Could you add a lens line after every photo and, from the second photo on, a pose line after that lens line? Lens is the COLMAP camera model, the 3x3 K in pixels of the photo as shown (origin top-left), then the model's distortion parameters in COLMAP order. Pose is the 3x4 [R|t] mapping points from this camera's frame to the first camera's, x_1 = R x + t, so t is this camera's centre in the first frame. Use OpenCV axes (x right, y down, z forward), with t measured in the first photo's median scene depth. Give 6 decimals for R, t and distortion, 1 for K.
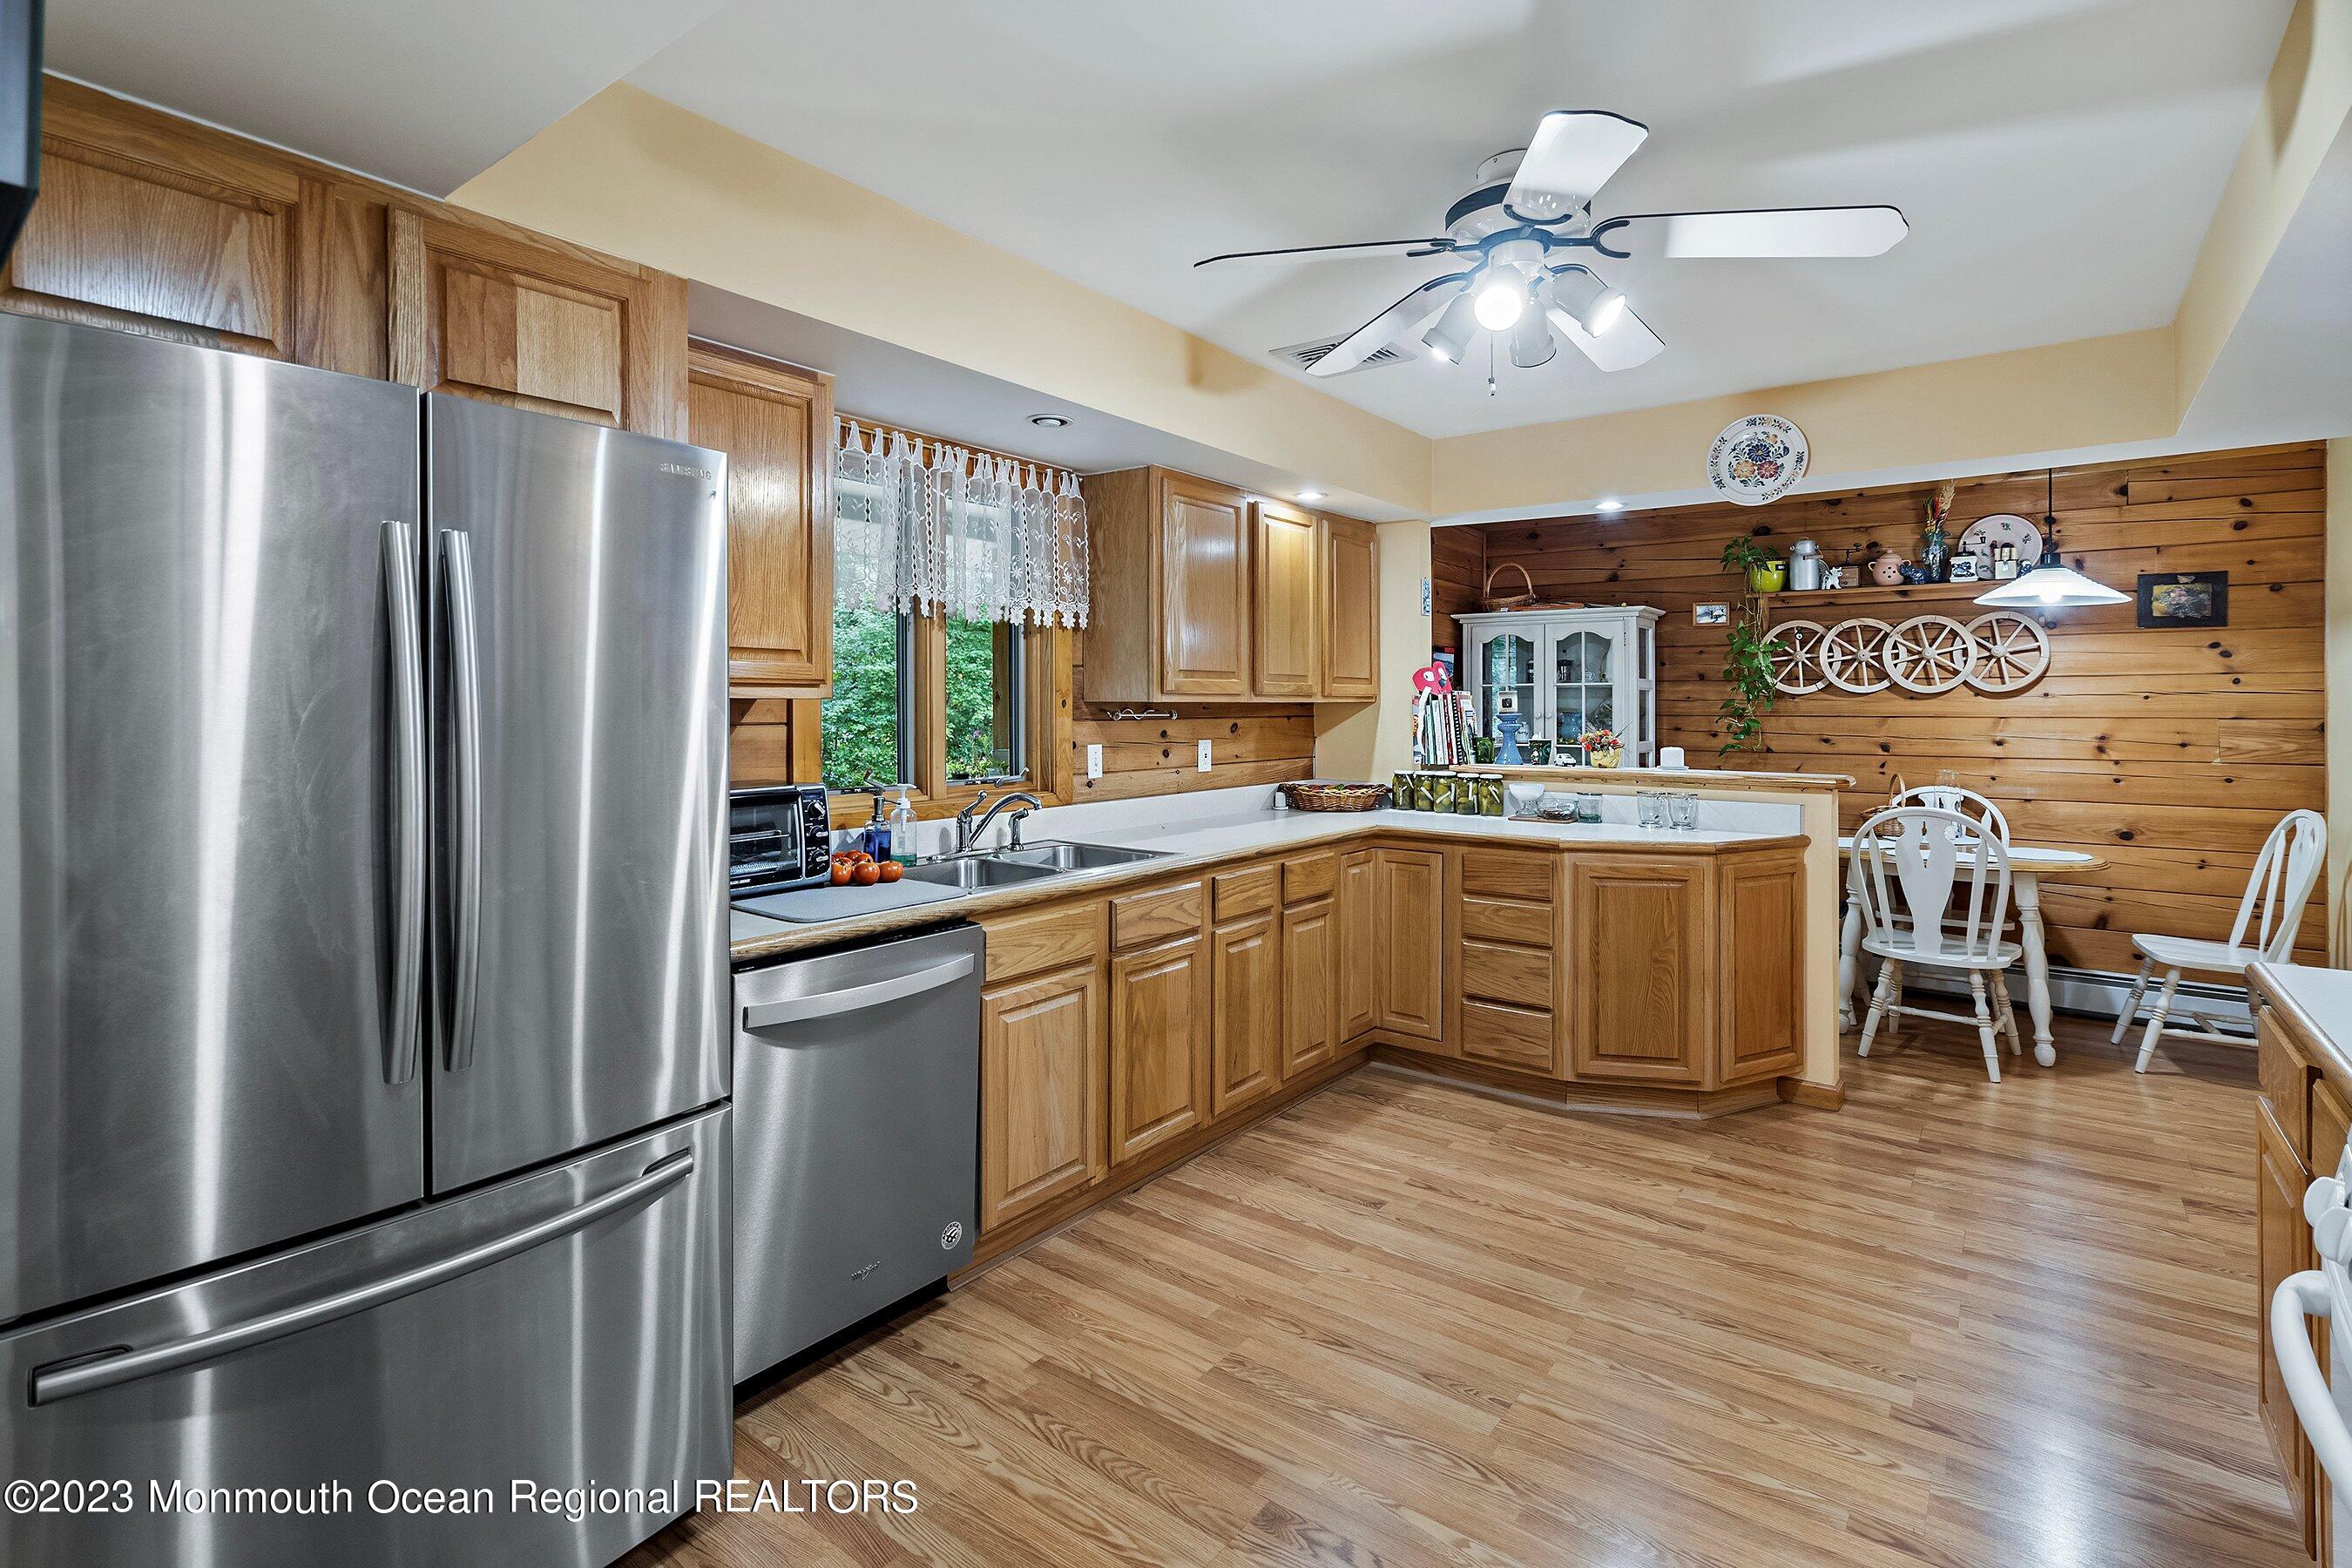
lens RADIAL K [[1093.1, 0, 1160.0], [0, 1093.1, 702.6], [0, 0, 1]] dist [-0.003914, 0.000899]
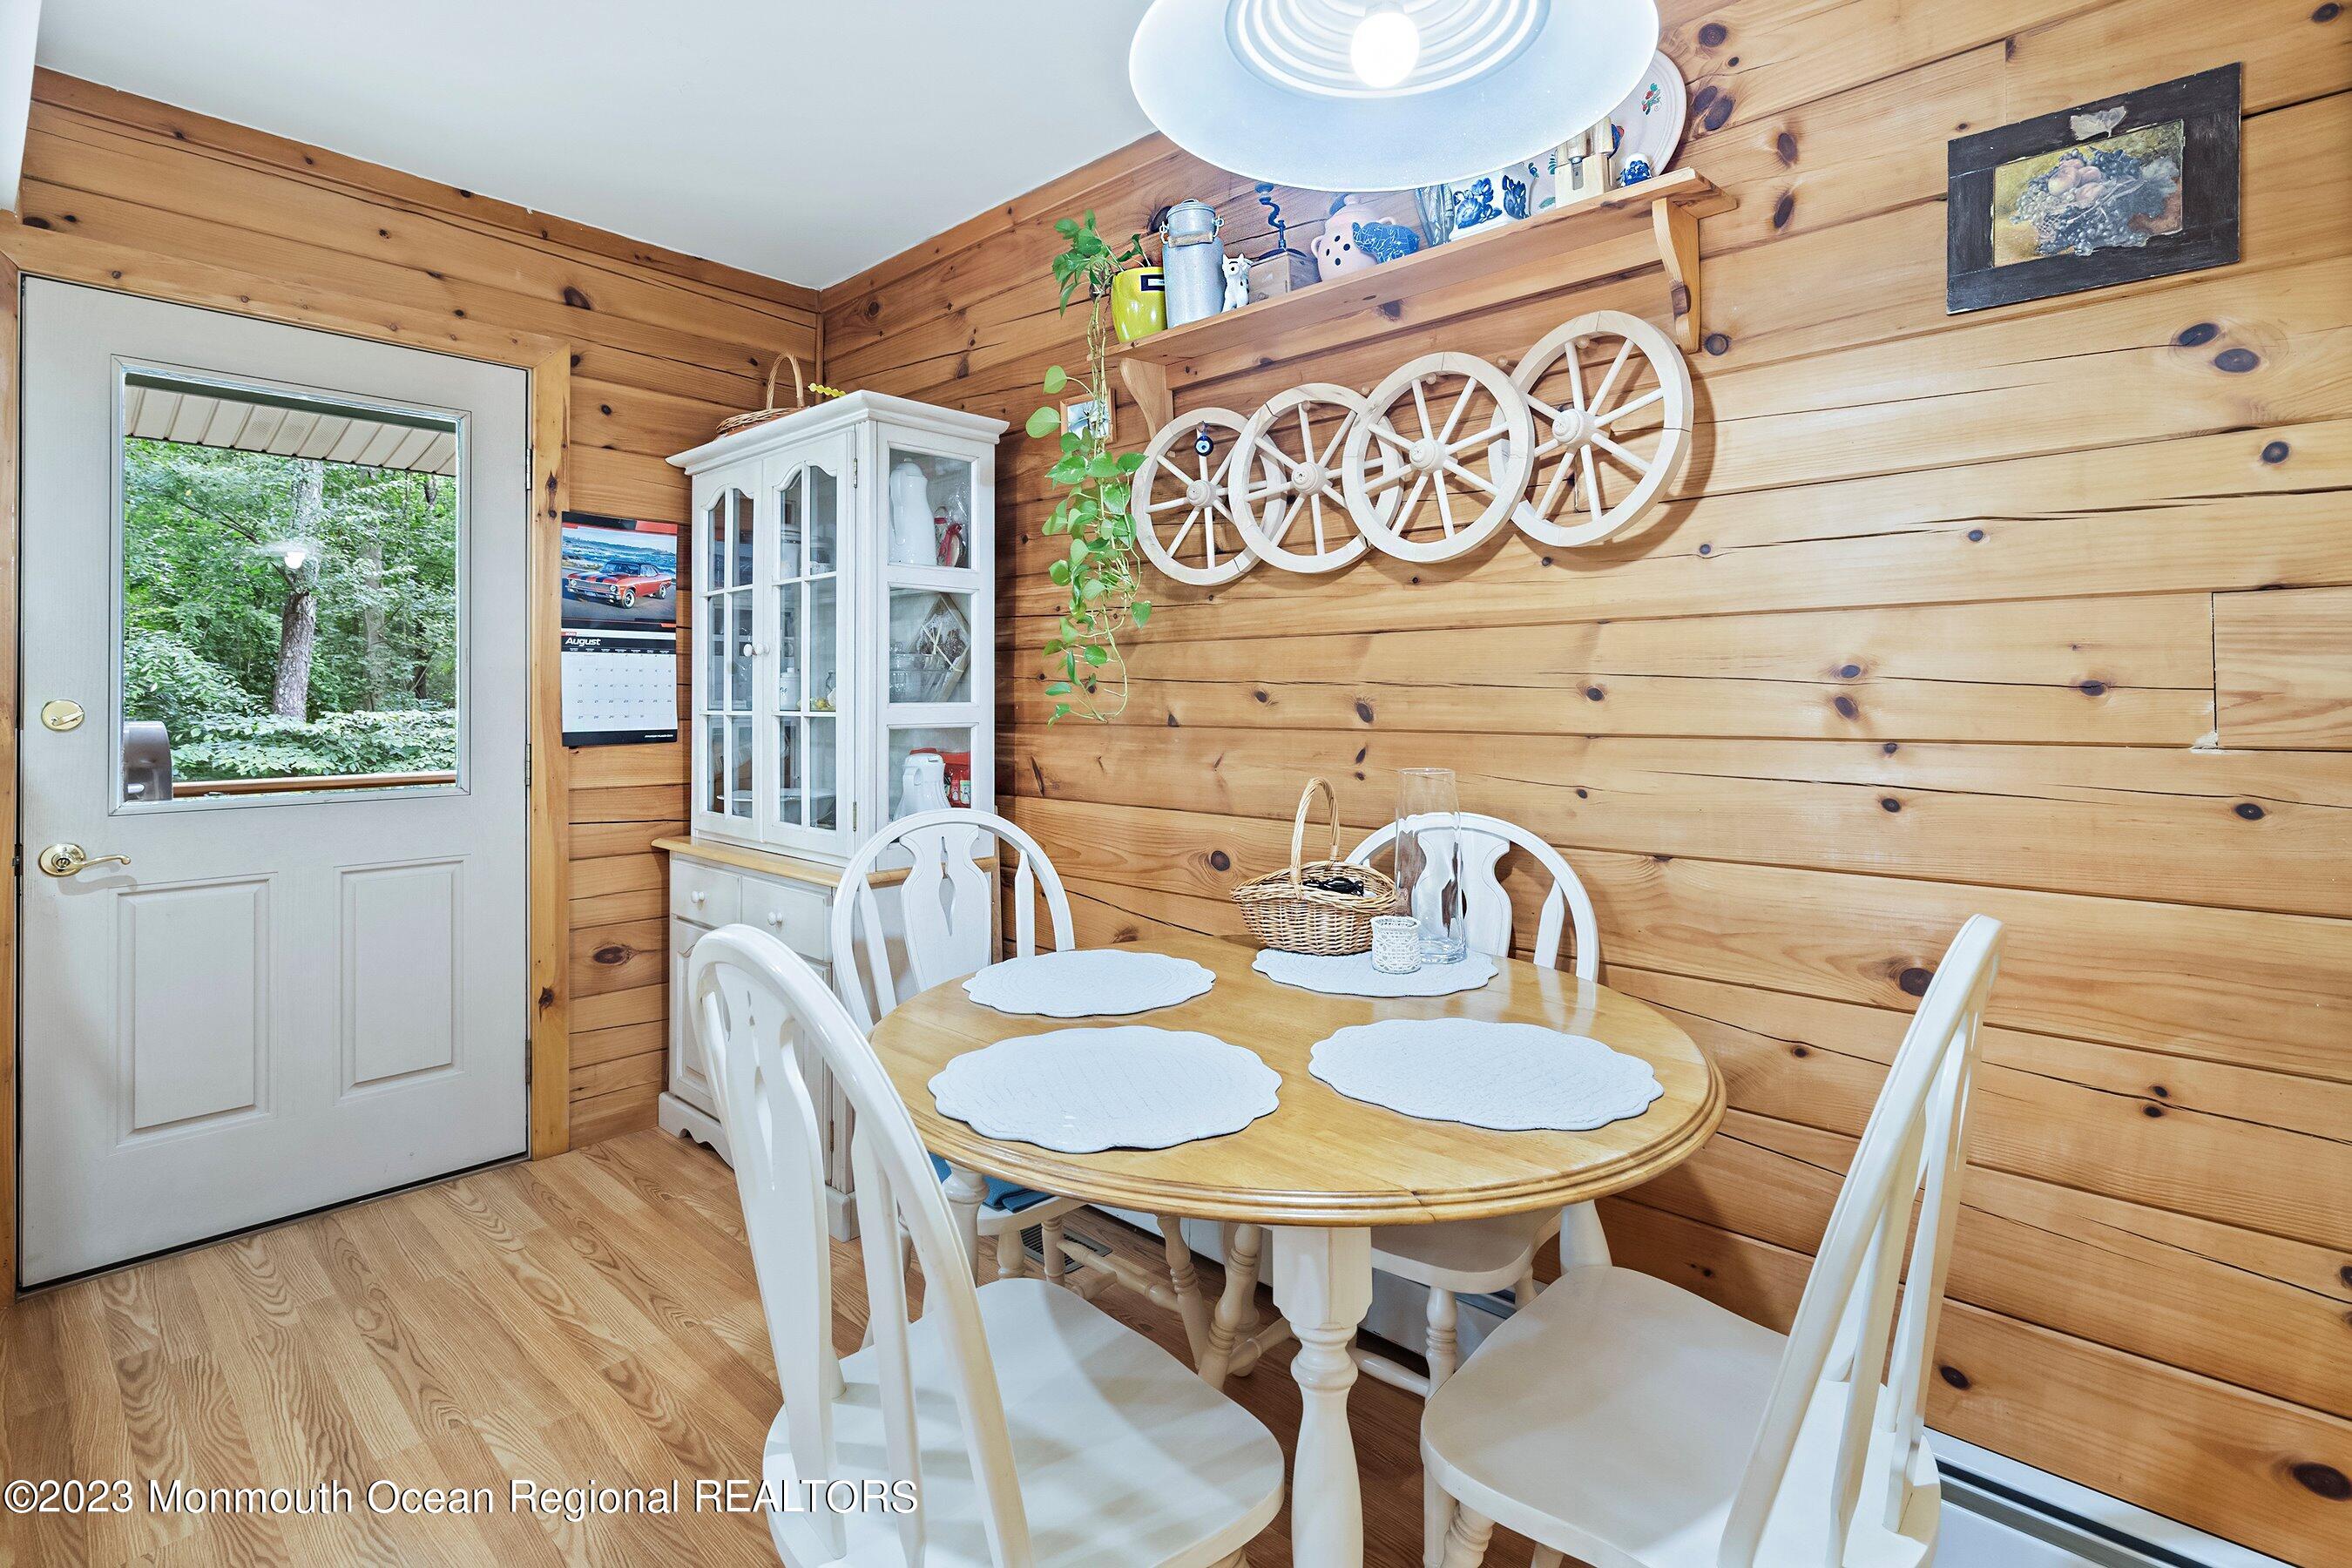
lens RADIAL K [[1093.1, 0, 1177.3], [0, 1093.1, 695.2], [0, 0, 1]] dist [-0.003914, 0.000899]
pose [[0.995906, -0.001258, -0.090389, 0.675790], [0.000943, 0.999993, -0.003524, 0.039318], [0.090393, 0.003425, 0.995900, 0.643018]]
